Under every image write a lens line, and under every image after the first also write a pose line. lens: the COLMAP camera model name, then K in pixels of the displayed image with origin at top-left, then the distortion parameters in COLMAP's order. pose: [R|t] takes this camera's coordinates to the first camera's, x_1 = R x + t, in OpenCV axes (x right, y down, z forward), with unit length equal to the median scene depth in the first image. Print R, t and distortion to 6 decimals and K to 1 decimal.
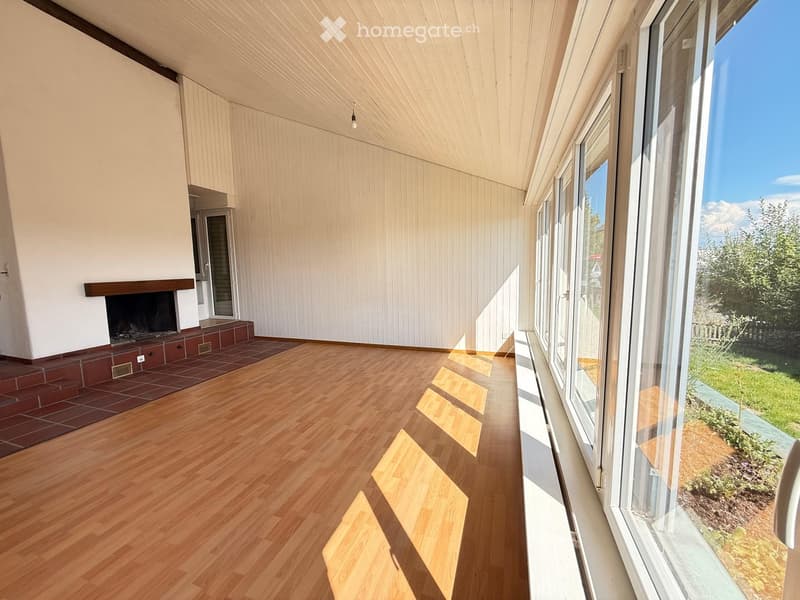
lens RADIAL K [[323.8, 0, 397.1], [0, 323.8, 301.6], [0, 0, 1]] dist [-0.000090, 0.000088]
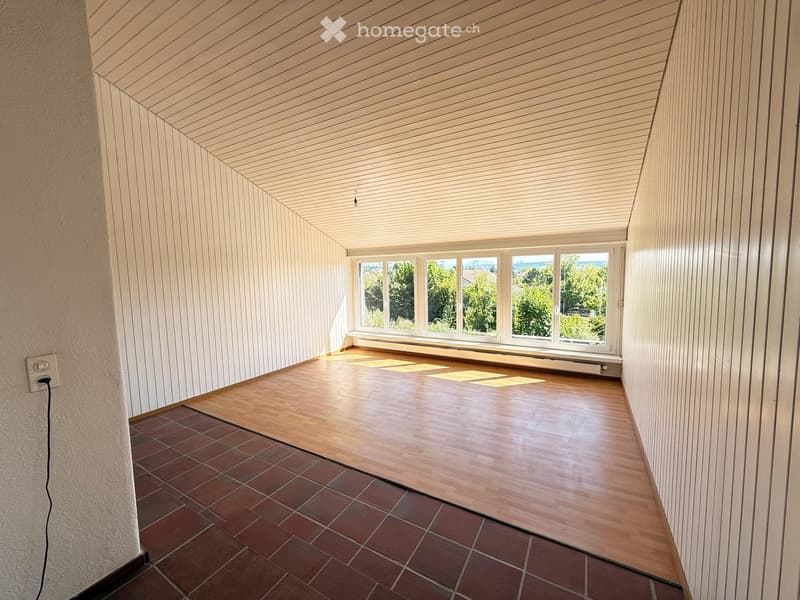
lens RADIAL K [[323.8, 0, 397.9], [0, 323.8, 300.8], [0, 0, 1]] dist [-0.000090, 0.000088]
pose [[0.185261, -0.069968, 0.980195, -1.141267], [0.124924, 0.991046, 0.047131, -0.113824], [-0.974717, 0.113719, 0.192343, 0.402463]]
